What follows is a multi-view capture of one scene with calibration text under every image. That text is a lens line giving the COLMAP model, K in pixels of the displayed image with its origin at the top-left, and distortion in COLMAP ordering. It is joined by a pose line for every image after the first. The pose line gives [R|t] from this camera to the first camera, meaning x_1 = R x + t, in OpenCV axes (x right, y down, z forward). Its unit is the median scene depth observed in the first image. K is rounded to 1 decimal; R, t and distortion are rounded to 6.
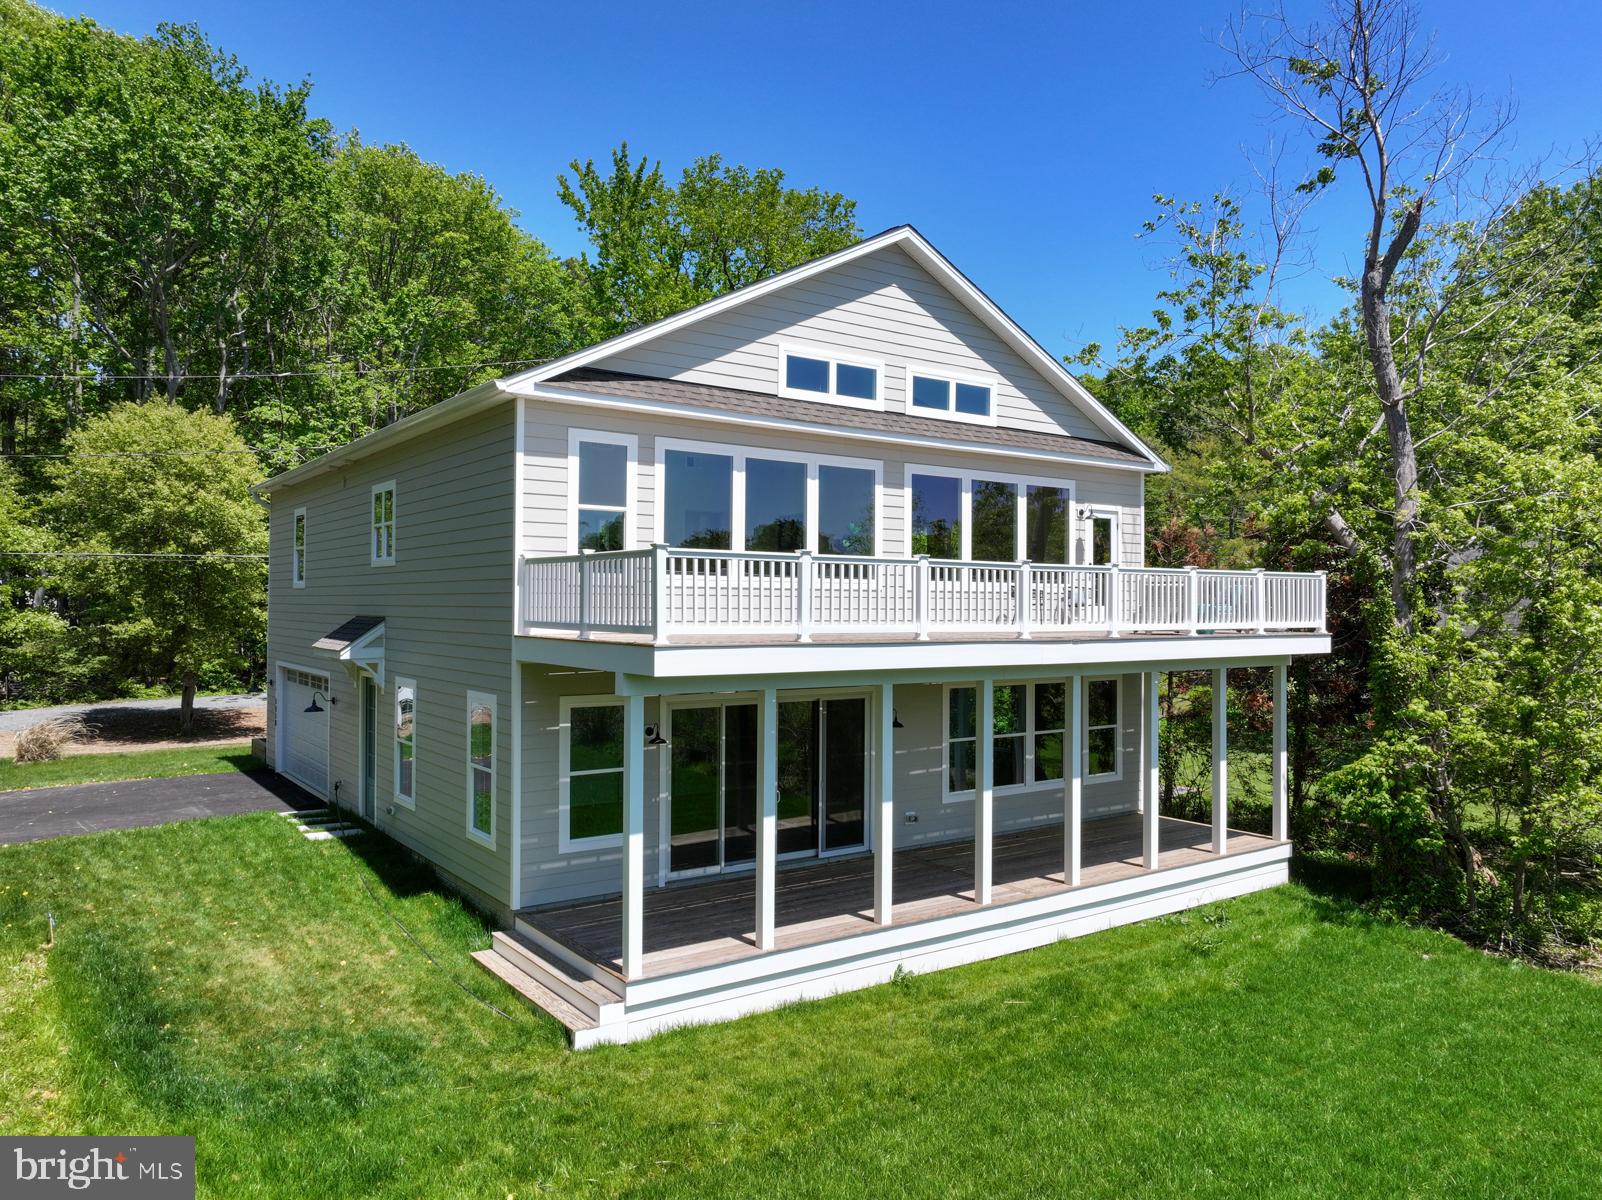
lens RADIAL K [[1118.0, 0, 801.0], [0, 1118.0, 600.0], [0, 0, 1]] dist [0.002466, -0.000849]
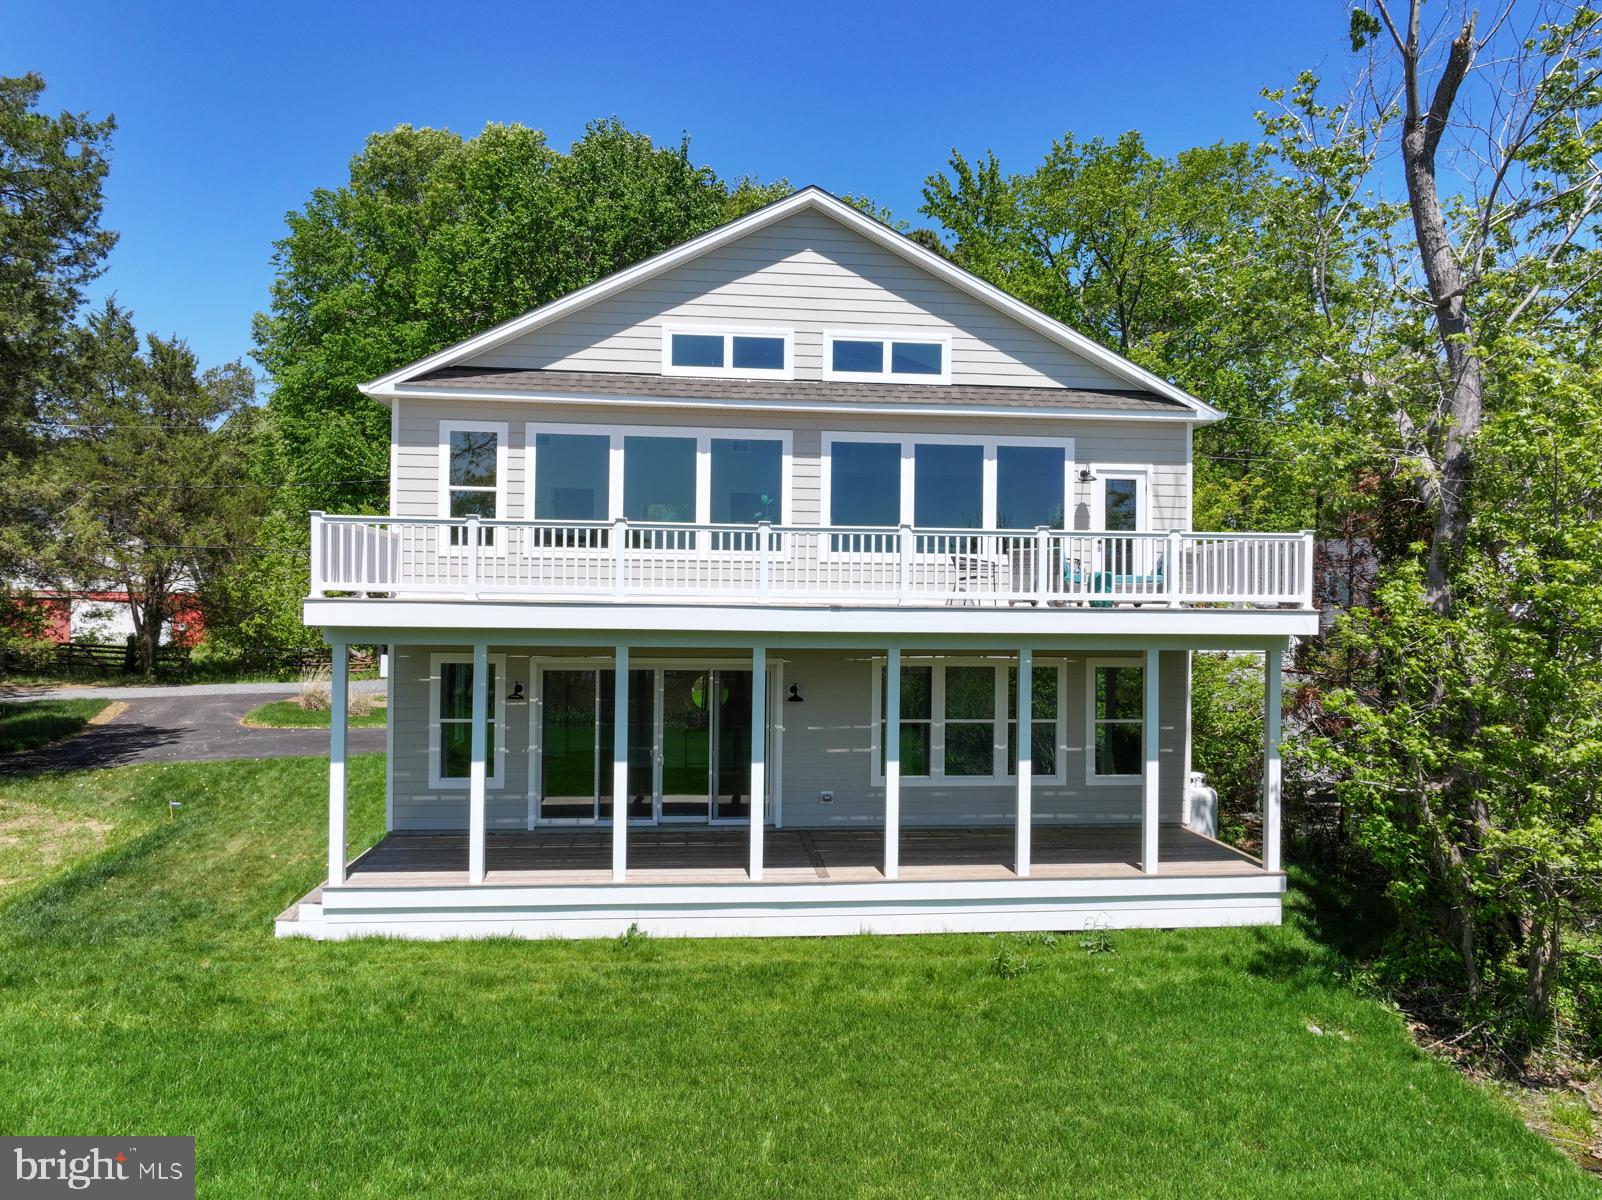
lens RADIAL K [[1118.0, 0, 801.0], [0, 1118.0, 600.0], [0, 0, 1]] dist [0.002466, -0.000849]
pose [[0.869081, 0.002031, -0.494665, 0.585098], [-0.003859, 0.999989, -0.002675, 0.028180], [0.494654, 0.004234, 0.869080, 0.155359]]
